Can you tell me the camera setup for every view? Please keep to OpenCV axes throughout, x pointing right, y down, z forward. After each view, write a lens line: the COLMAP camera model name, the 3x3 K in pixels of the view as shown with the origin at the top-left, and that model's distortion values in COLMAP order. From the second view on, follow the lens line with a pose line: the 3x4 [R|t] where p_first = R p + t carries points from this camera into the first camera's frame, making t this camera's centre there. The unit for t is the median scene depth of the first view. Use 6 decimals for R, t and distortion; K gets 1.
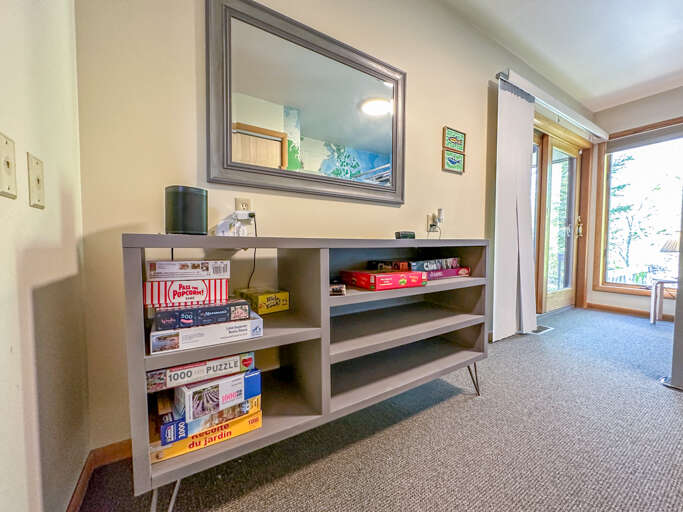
lens RADIAL K [[276.7, 0, 341.4], [0, 276.7, 253.5], [0, 0, 1]] dist [-0.002234, 0.000624]
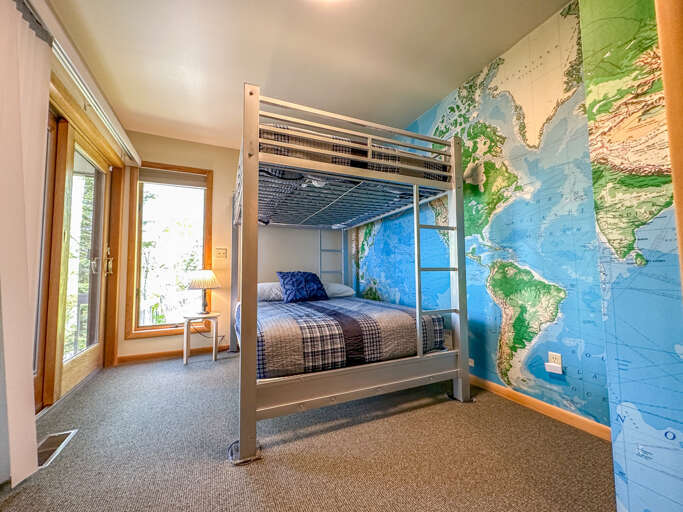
lens RADIAL K [[276.7, 0, 339.2], [0, 276.7, 253.1], [0, 0, 1]] dist [-0.002234, 0.000624]
pose [[0.137658, 0.063529, 0.988440, 0.176549], [0.056901, 0.995786, -0.071925, -0.026413], [-0.988844, 0.066144, 0.133463, 0.250961]]
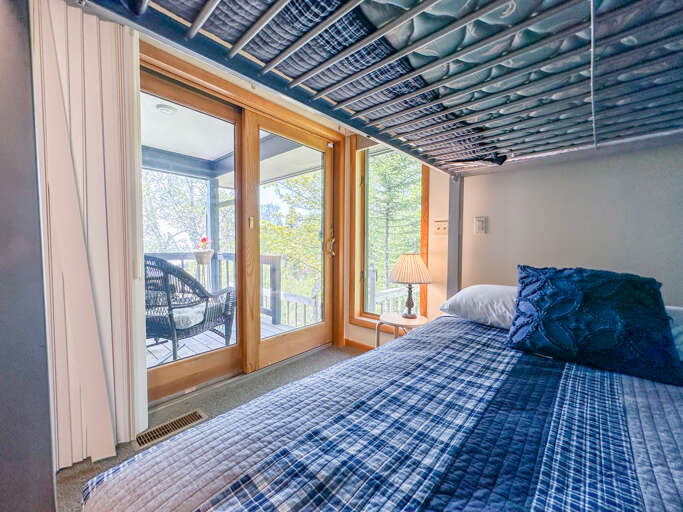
lens RADIAL K [[276.7, 0, 339.2], [0, 276.7, 253.6], [0, 0, 1]] dist [-0.002234, 0.000624]
pose [[0.965062, -0.015785, 0.261546, 0.683026], [0.016850, 0.999856, -0.001830, -0.063245], [-0.261480, 0.006173, 0.965189, 0.249994]]
